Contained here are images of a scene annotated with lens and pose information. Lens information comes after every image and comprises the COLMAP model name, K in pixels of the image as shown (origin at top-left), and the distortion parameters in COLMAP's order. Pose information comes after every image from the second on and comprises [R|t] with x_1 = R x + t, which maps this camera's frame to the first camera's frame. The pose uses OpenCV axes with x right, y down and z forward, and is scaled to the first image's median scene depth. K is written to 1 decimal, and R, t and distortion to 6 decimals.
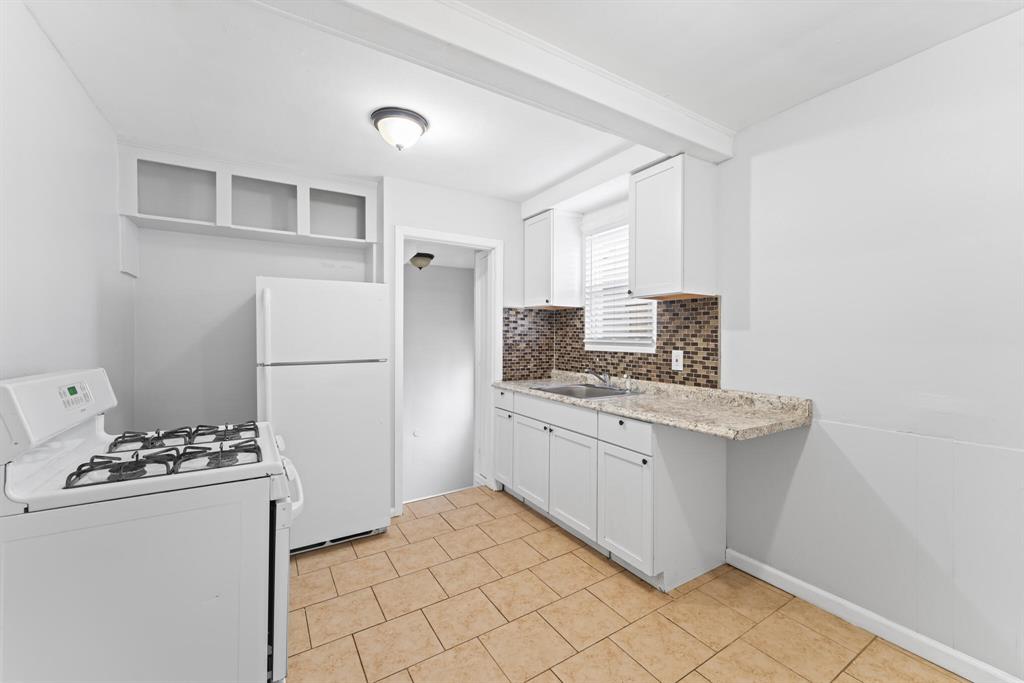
lens RADIAL K [[412.3, 0, 489.3], [0, 412.3, 339.4], [0, 0, 1]] dist [-0.002453, 0.000454]
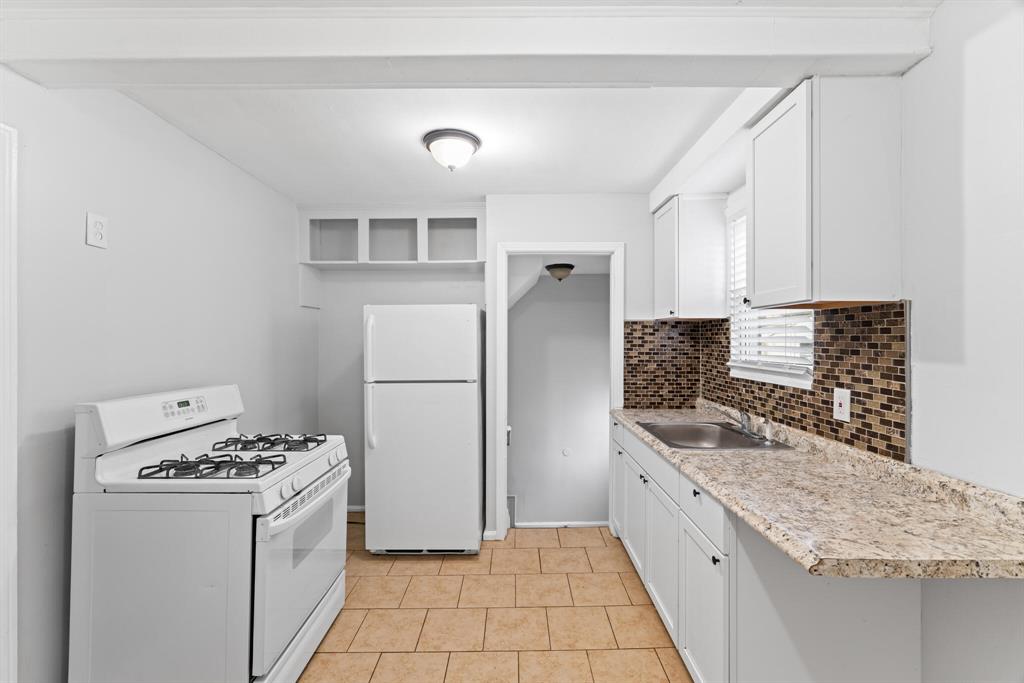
lens RADIAL K [[412.3, 0, 513.2], [0, 412.3, 338.2], [0, 0, 1]] dist [-0.002453, 0.000454]
pose [[0.854910, -0.005464, -0.518748, 0.356214], [0.001116, 0.999962, -0.008694, -0.045472], [0.518776, 0.006853, 0.854883, 0.207129]]
